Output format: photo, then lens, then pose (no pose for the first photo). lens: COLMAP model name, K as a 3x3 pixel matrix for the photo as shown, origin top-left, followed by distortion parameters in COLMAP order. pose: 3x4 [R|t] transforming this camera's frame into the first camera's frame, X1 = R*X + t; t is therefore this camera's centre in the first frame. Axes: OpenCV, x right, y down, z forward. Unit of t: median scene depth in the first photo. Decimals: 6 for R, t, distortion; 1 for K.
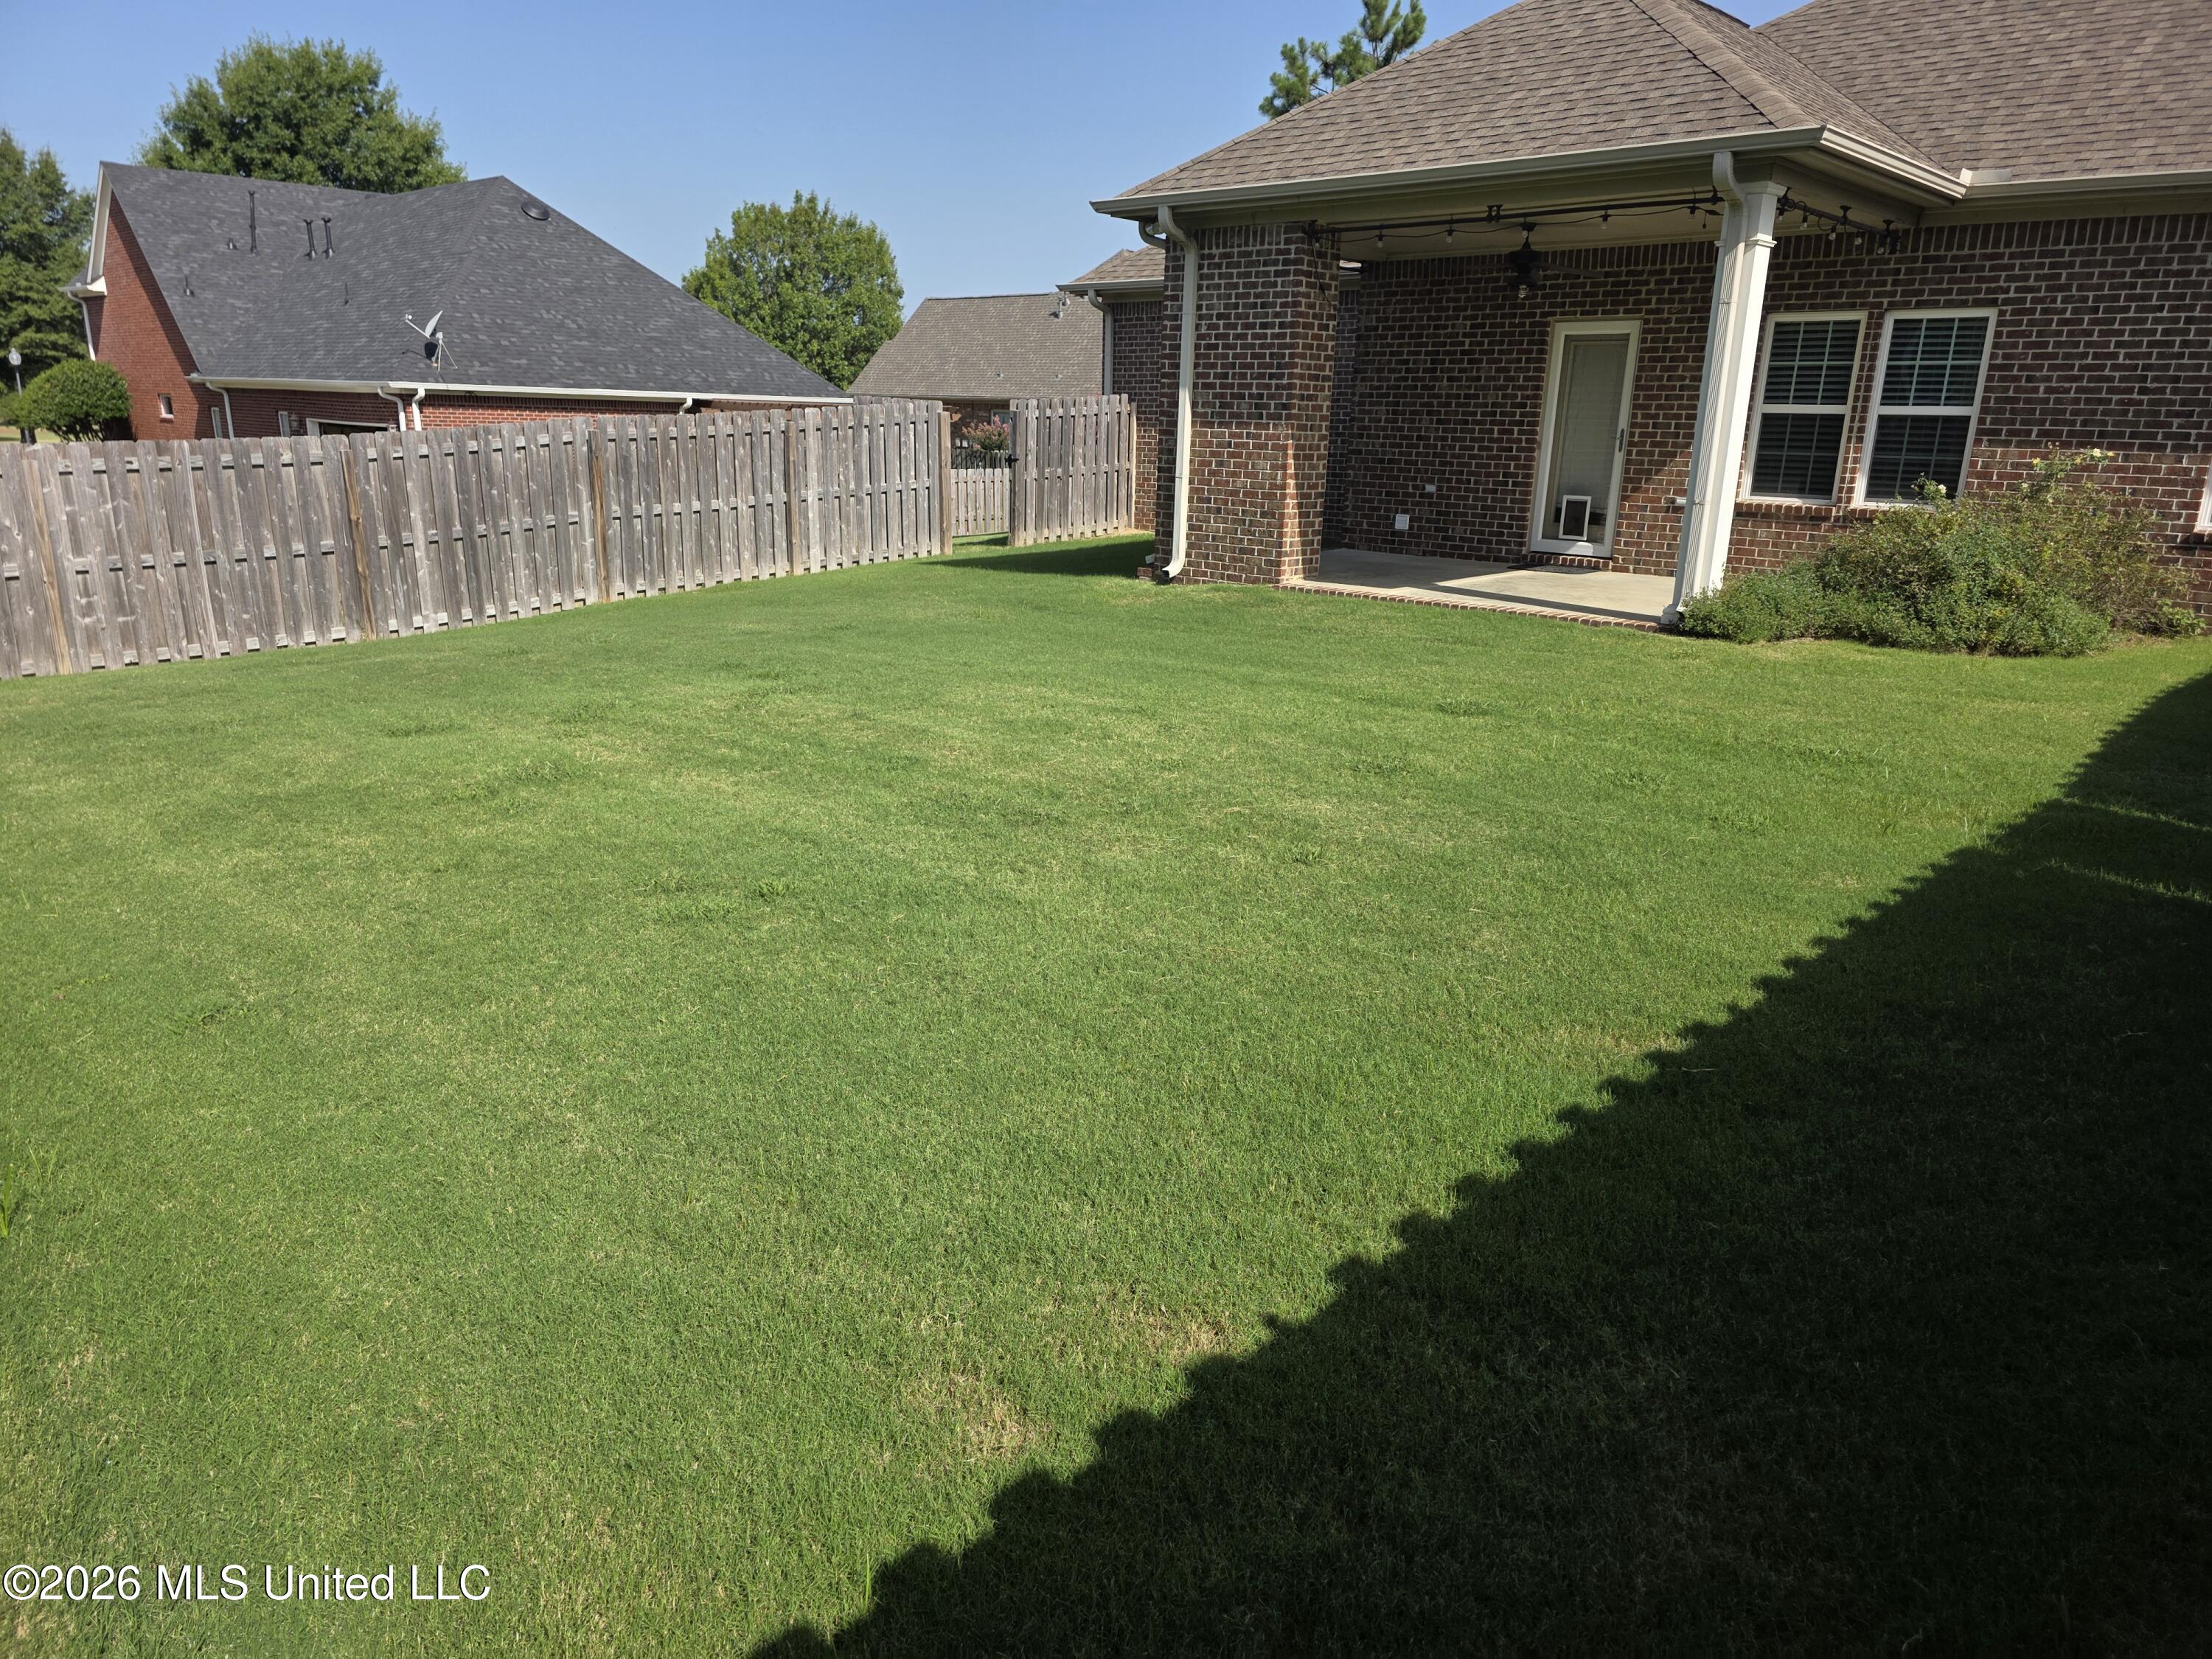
lens RADIAL K [[1470.9, 0, 1108.5], [0, 1470.9, 816.8], [0, 0, 1]] dist [0.057664, -0.048626]
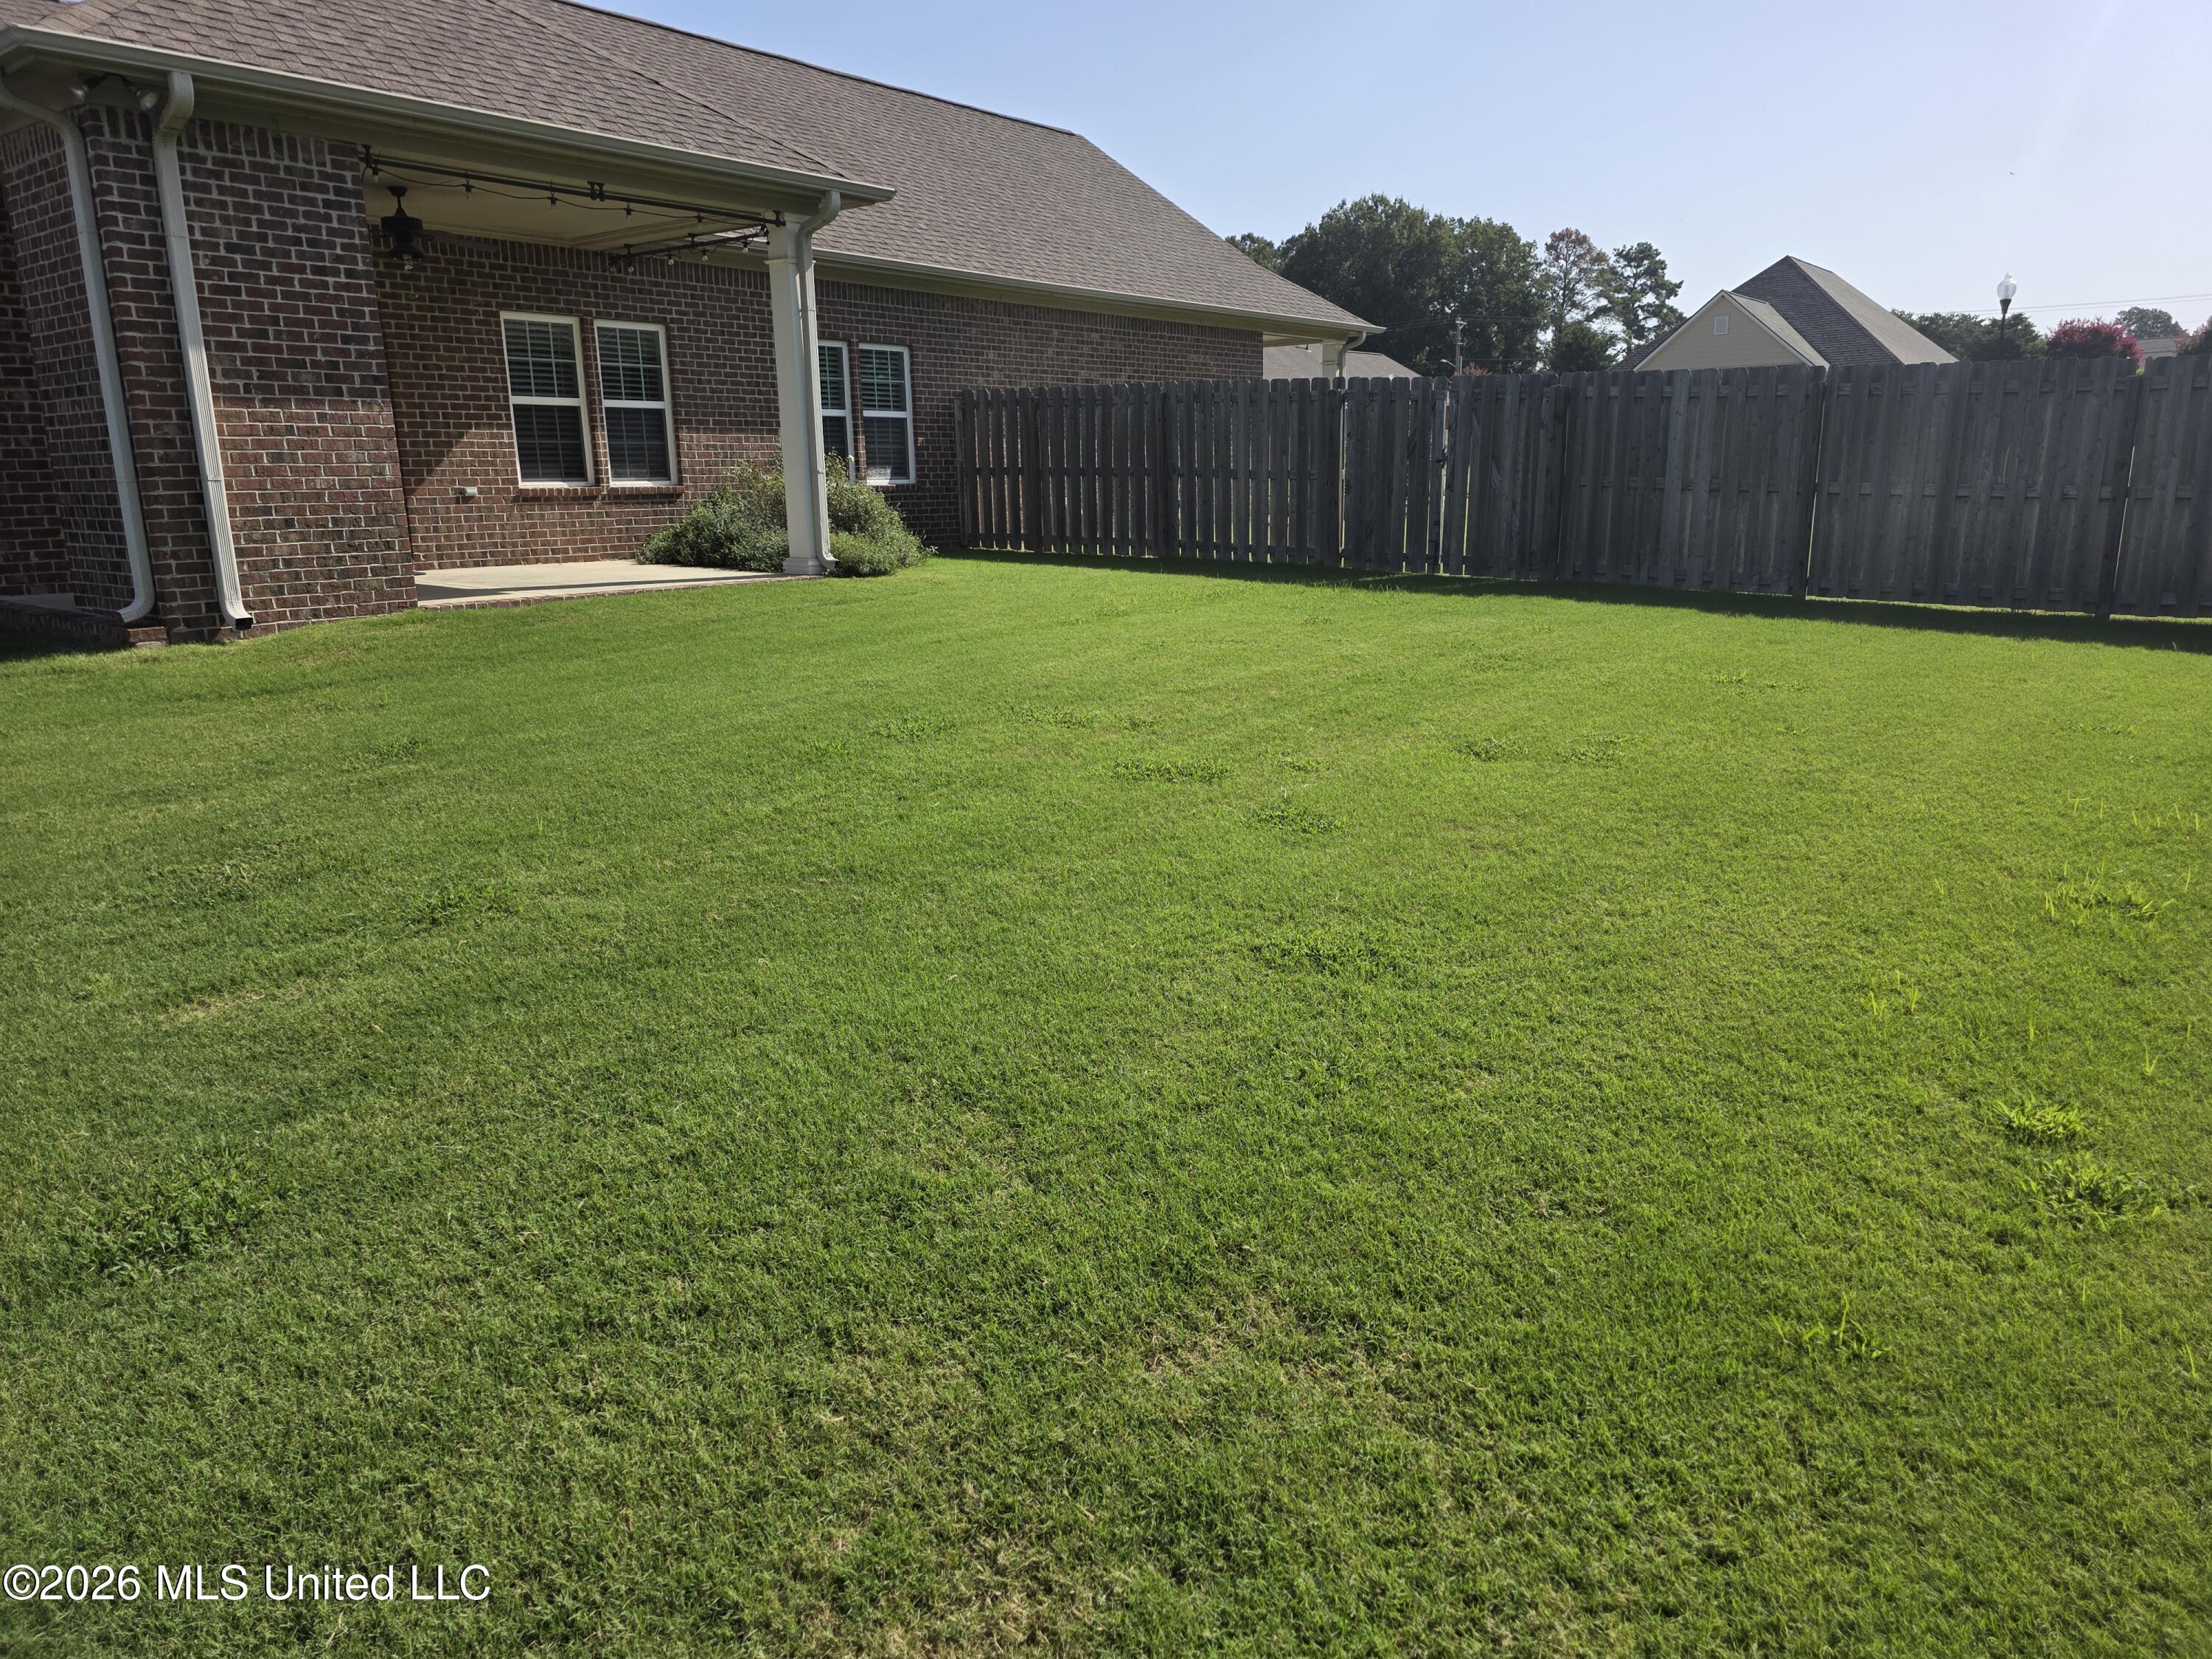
lens RADIAL K [[1470.9, 0, 1108.5], [0, 1470.9, 816.8], [0, 0, 1]] dist [0.057664, -0.048626]
pose [[-0.072714, -0.251907, 0.965016, -0.698997], [0.274580, 0.925130, 0.262185, -0.160590], [-0.958811, 0.284038, 0.001899, 0.675588]]
